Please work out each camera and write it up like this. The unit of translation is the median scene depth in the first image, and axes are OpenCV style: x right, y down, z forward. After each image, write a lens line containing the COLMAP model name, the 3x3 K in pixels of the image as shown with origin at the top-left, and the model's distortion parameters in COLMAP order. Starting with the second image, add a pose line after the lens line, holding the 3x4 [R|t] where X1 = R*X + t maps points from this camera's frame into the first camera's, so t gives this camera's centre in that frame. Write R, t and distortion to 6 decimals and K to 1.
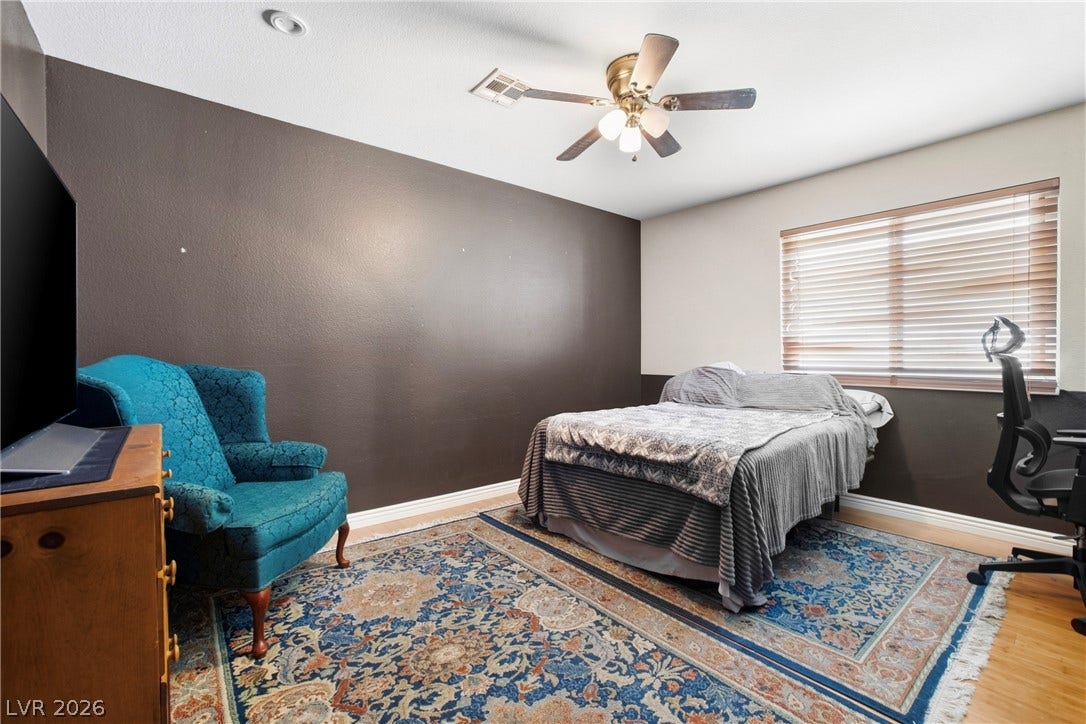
lens RADIAL K [[468.6, 0, 542.8], [0, 468.6, 356.8], [0, 0, 1]] dist [-0.048019, 0.018553]
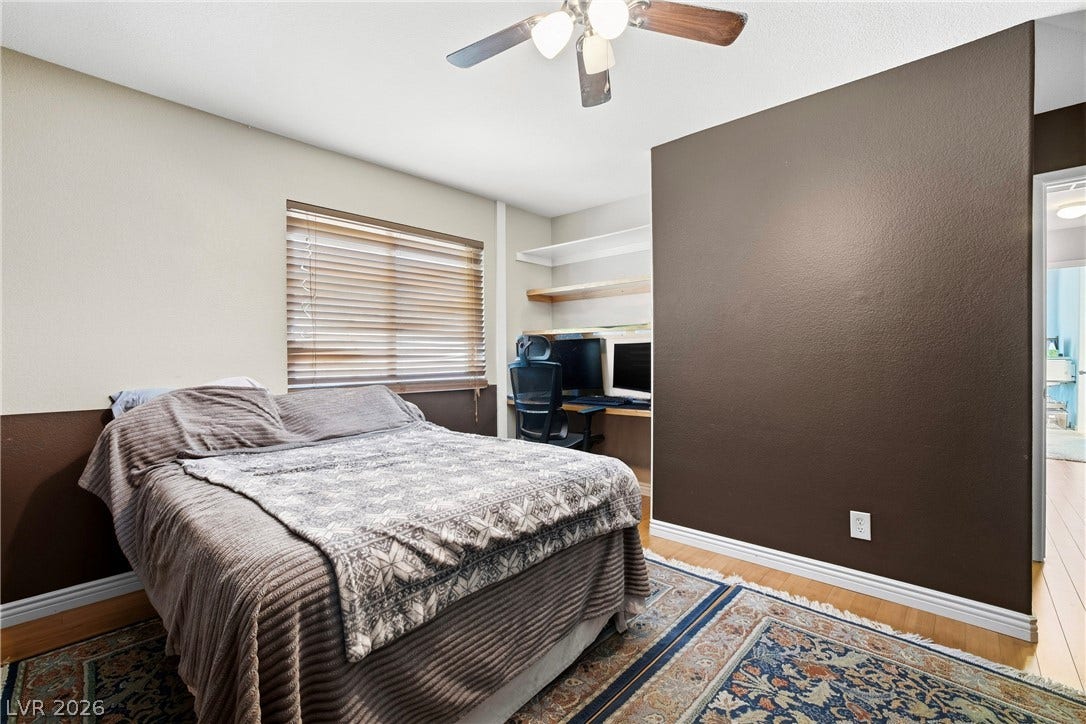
lens RADIAL K [[468.6, 0, 542.8], [0, 468.6, 356.8], [0, 0, 1]] dist [-0.048019, 0.018553]
pose [[-0.128345, -0.002715, 0.991726, -0.405726], [0.012266, 0.999915, 0.004325, -0.021048], [-0.991654, 0.012719, -0.128301, 0.995072]]
